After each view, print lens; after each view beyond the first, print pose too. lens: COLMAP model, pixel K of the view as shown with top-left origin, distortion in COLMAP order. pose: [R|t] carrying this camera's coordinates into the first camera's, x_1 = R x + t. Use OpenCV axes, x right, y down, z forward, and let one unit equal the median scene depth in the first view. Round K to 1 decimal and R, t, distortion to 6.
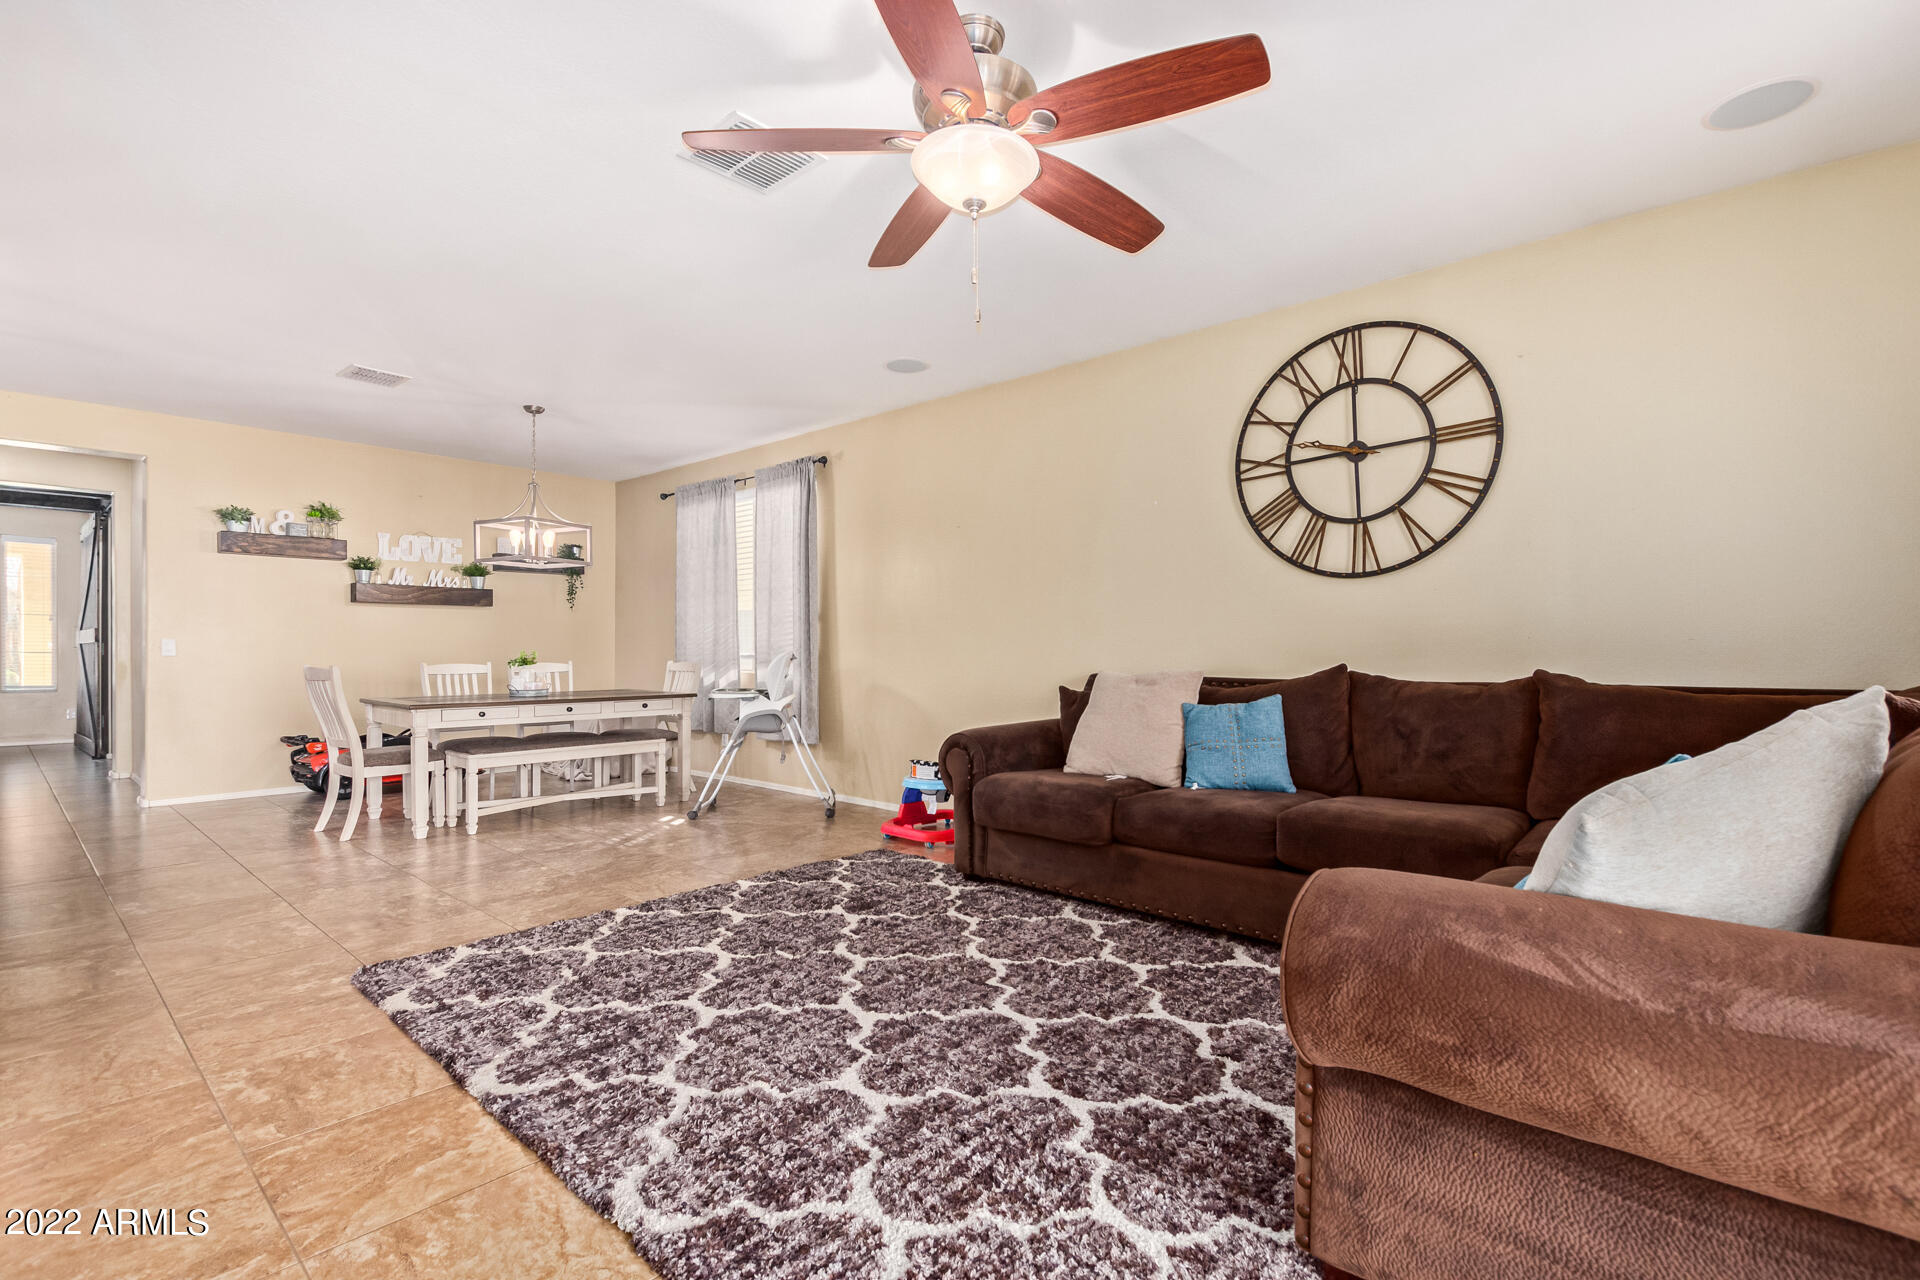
lens RADIAL K [[872.2, 0, 963.6], [0, 872.2, 655.9], [0, 0, 1]] dist [0.003389, 0.000344]
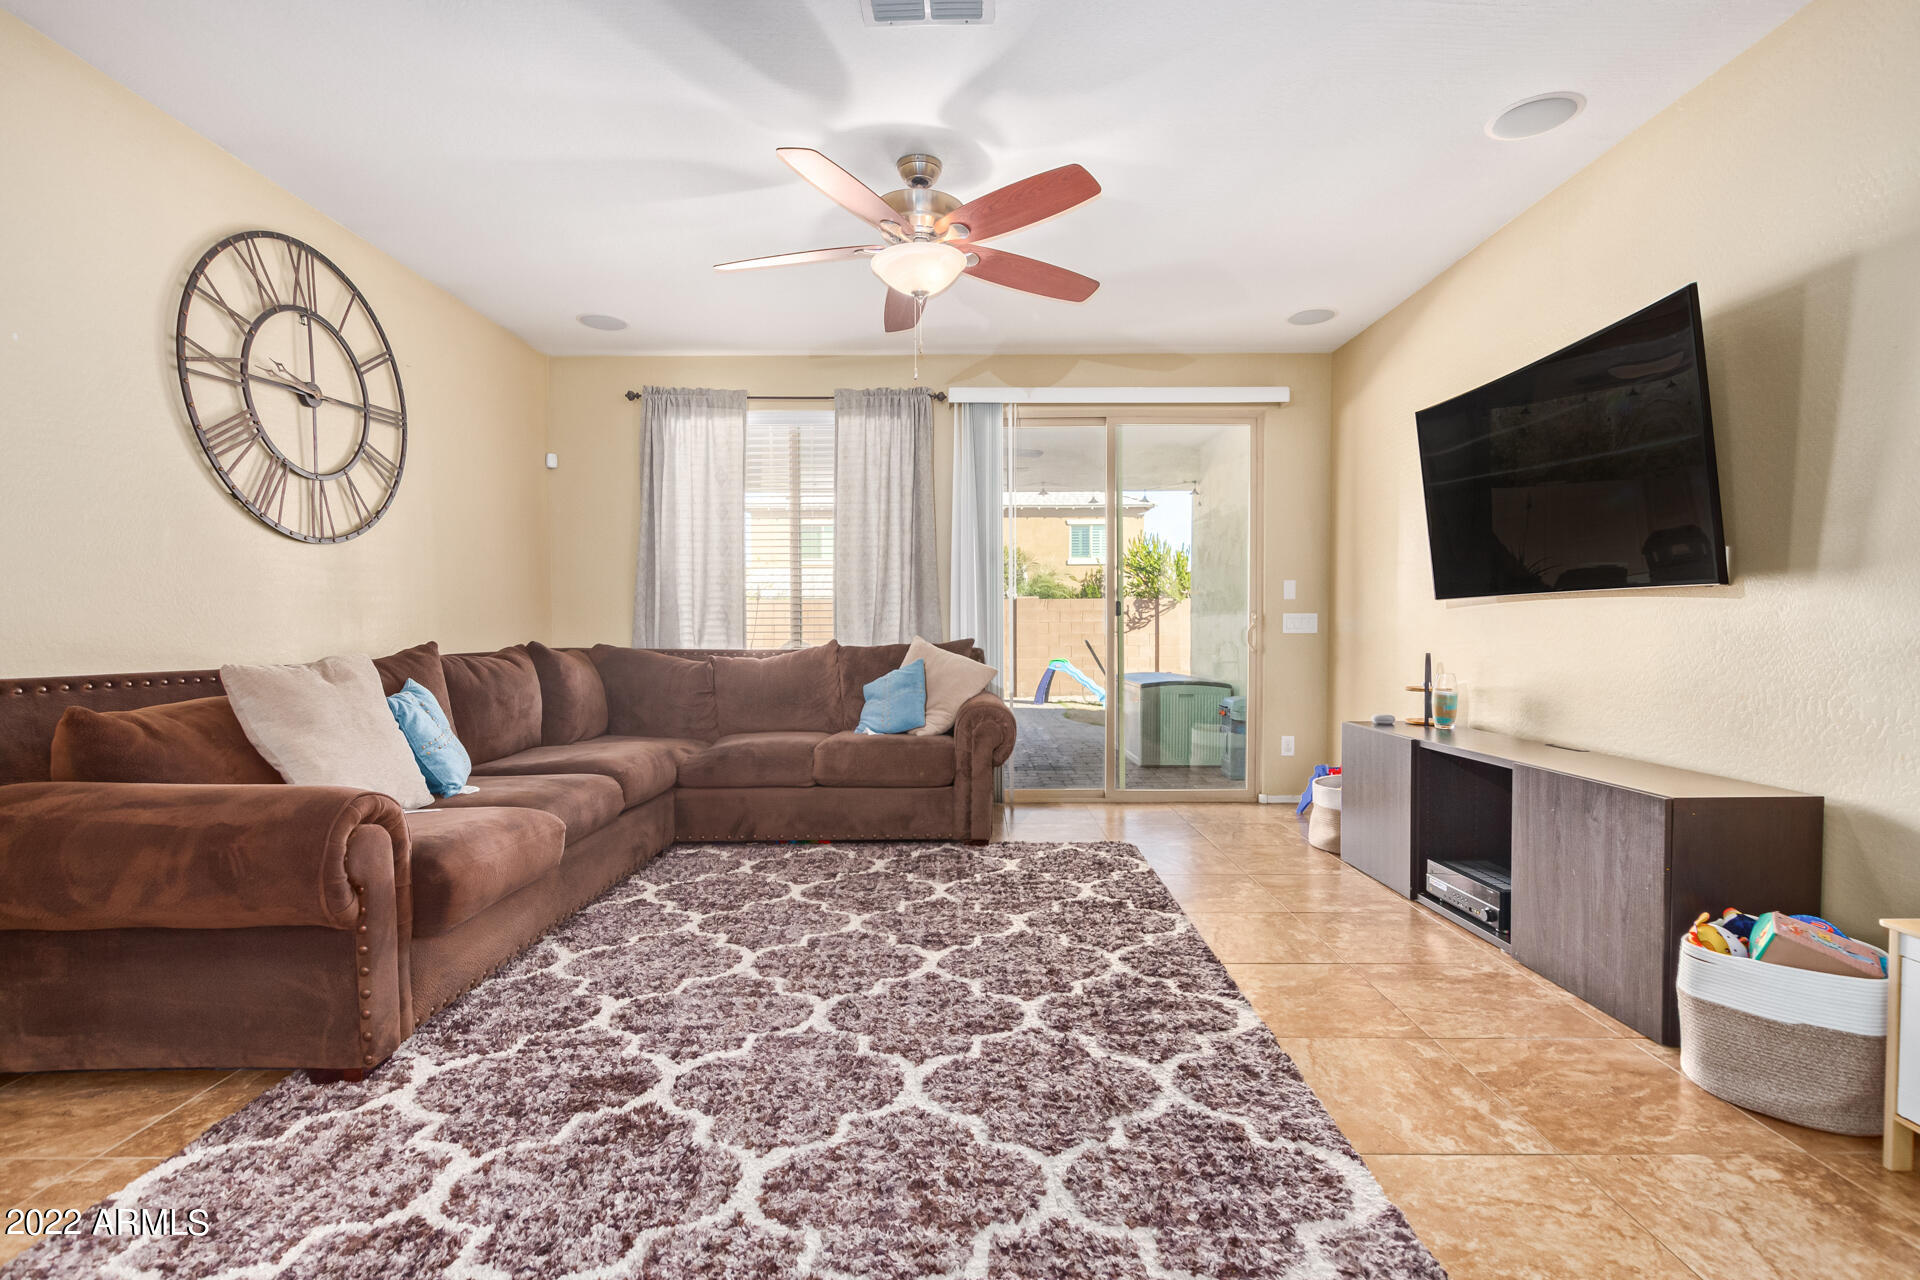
lens RADIAL K [[872.2, 0, 963.6], [0, 872.2, 655.9], [0, 0, 1]] dist [0.003389, 0.000344]
pose [[-0.661092, -0.025446, 0.749873, -0.754095], [0.006786, 0.999181, 0.039888, -0.010331], [-0.750274, 0.031458, -0.660378, 1.328405]]
